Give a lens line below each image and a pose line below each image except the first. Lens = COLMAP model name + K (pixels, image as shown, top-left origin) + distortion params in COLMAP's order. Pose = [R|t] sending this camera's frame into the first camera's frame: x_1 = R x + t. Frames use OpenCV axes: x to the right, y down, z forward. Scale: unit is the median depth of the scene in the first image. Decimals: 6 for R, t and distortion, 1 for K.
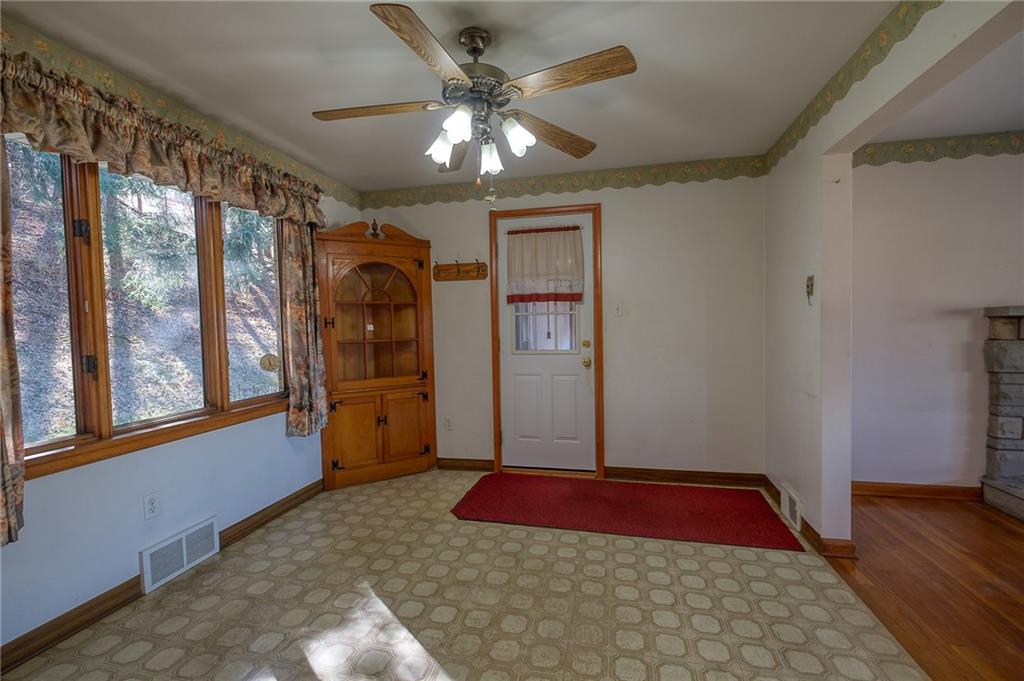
lens RADIAL K [[446.0, 0, 512.0], [0, 446.0, 340.5], [0, 0, 1]] dist [-0.001277, -0.000085]
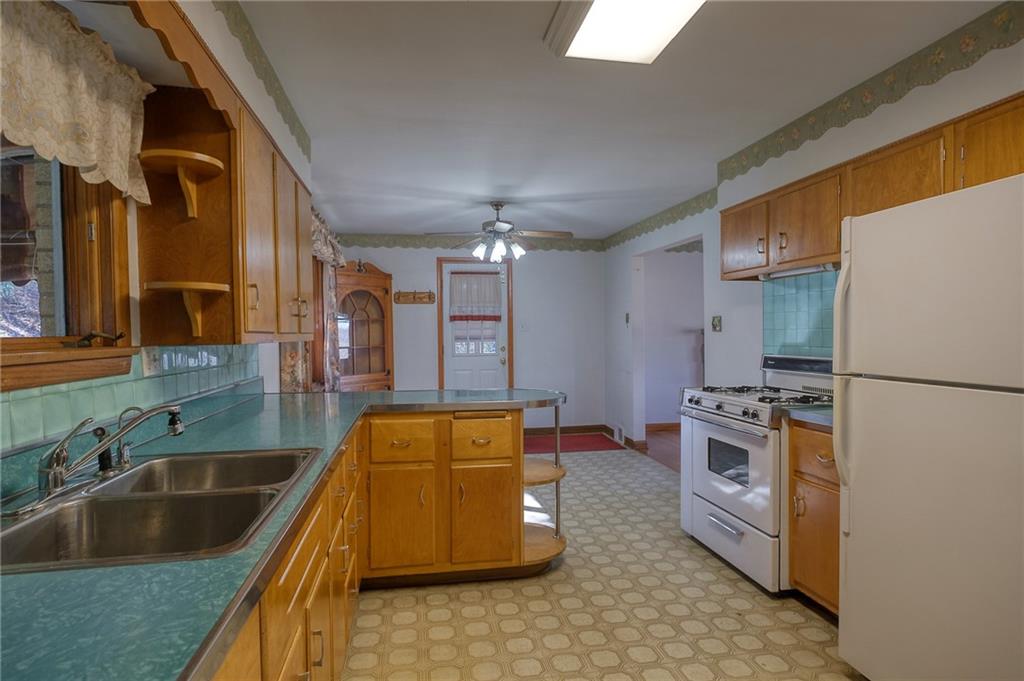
lens RADIAL K [[569.8, 0, 516.7], [0, 569.8, 340.3], [0, 0, 1]] dist [0.000593, 0.000173]
pose [[0.915772, 0.003609, 0.401681, -0.601837], [0.009428, 0.999491, -0.030474, 0.040678], [-0.401587, 0.031695, 0.915272, -0.844976]]
